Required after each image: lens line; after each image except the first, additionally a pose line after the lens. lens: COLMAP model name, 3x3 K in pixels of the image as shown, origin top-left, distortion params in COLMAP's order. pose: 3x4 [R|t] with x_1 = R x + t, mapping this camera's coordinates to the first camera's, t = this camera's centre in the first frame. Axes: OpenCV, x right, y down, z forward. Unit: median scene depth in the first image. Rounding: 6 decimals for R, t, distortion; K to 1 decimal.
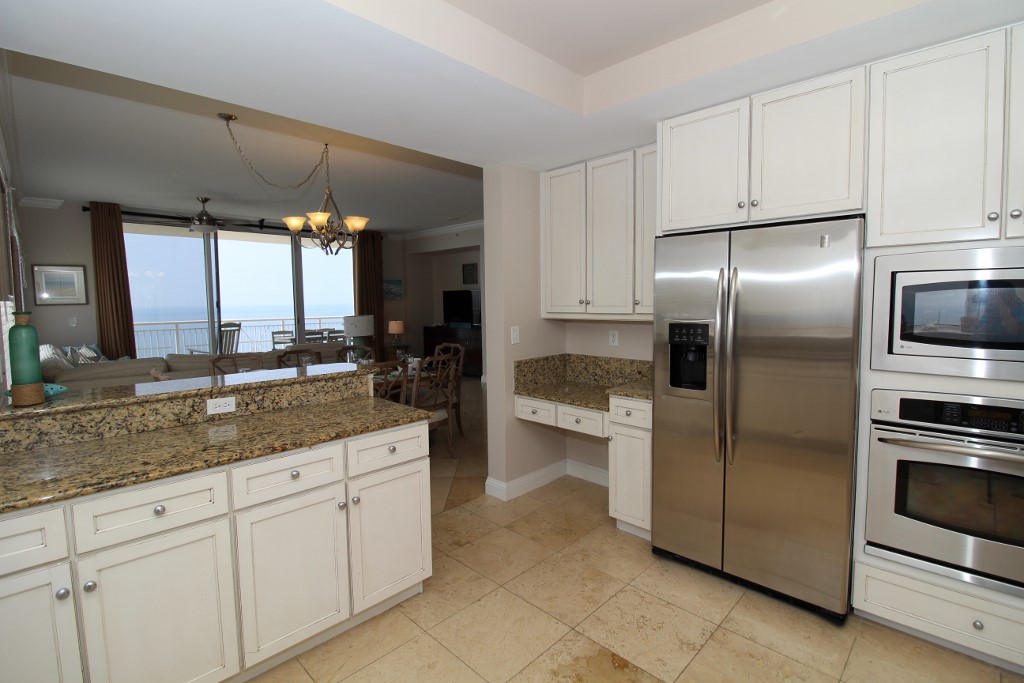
lens RADIAL K [[474.9, 0, 515.5], [0, 474.9, 338.7], [0, 0, 1]] dist [-0.010066, -0.004593]
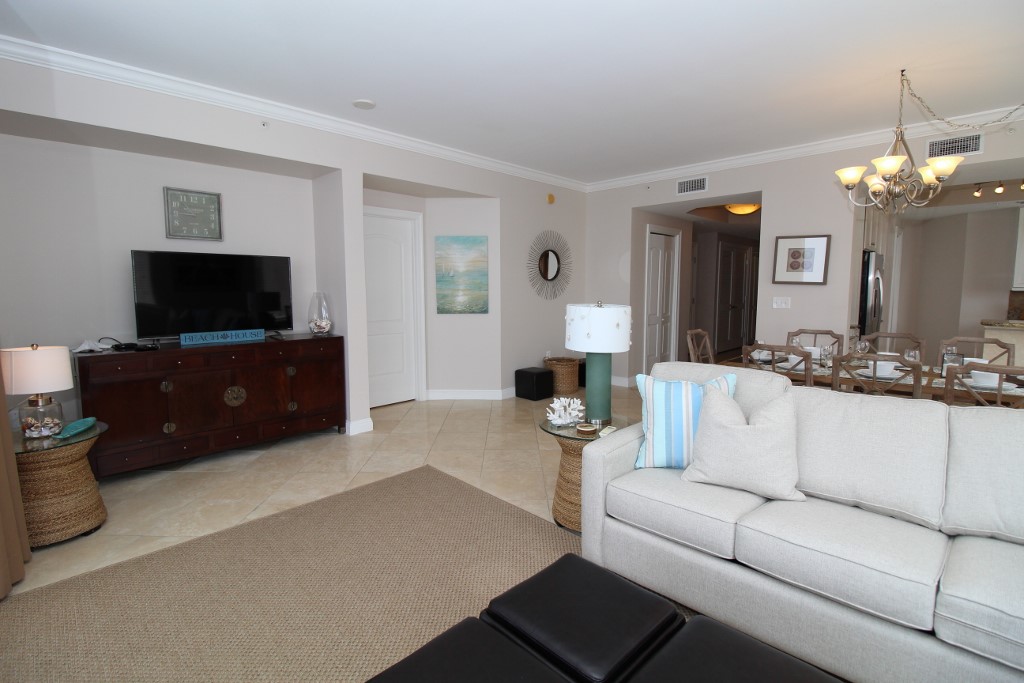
lens RADIAL K [[474.9, 0, 508.1], [0, 474.9, 331.9], [0, 0, 1]] dist [-0.010066, -0.004593]
pose [[0.016848, -0.082152, 0.996477, -1.820031], [0.085511, 0.993086, 0.080427, -0.156469], [-0.996195, 0.083855, 0.023756, 2.540850]]
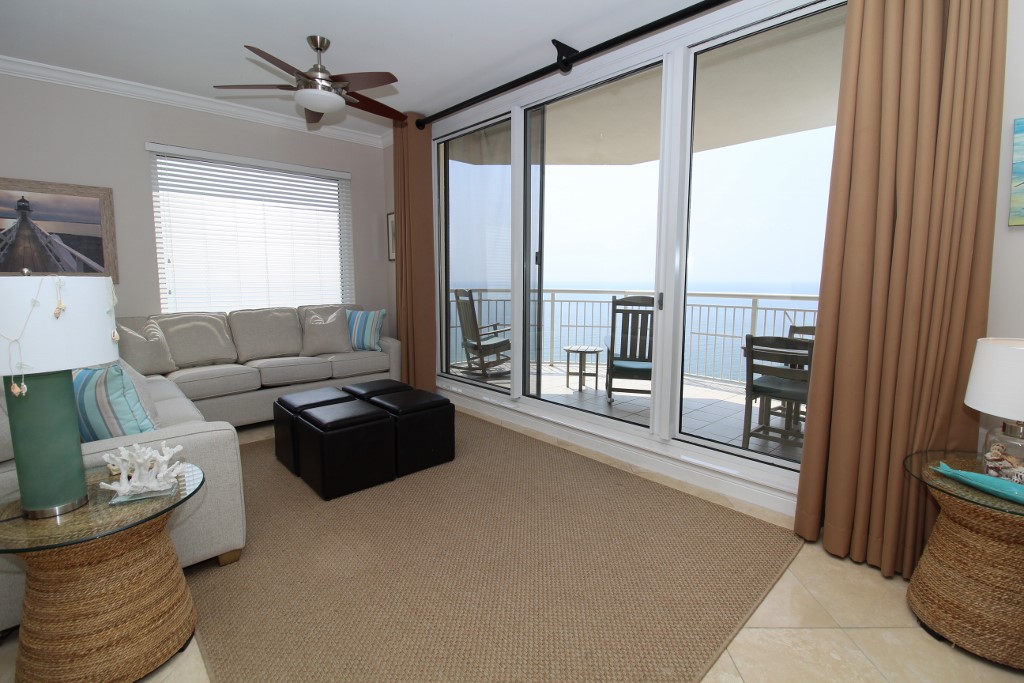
lens RADIAL K [[474.9, 0, 511.5], [0, 474.9, 337.7], [0, 0, 1]] dist [-0.010066, -0.004593]
pose [[-0.049458, 0.136601, -0.989391, -0.279861], [-0.086173, 0.986326, 0.140485, -0.165082], [0.995052, 0.092207, -0.037010, 2.900430]]
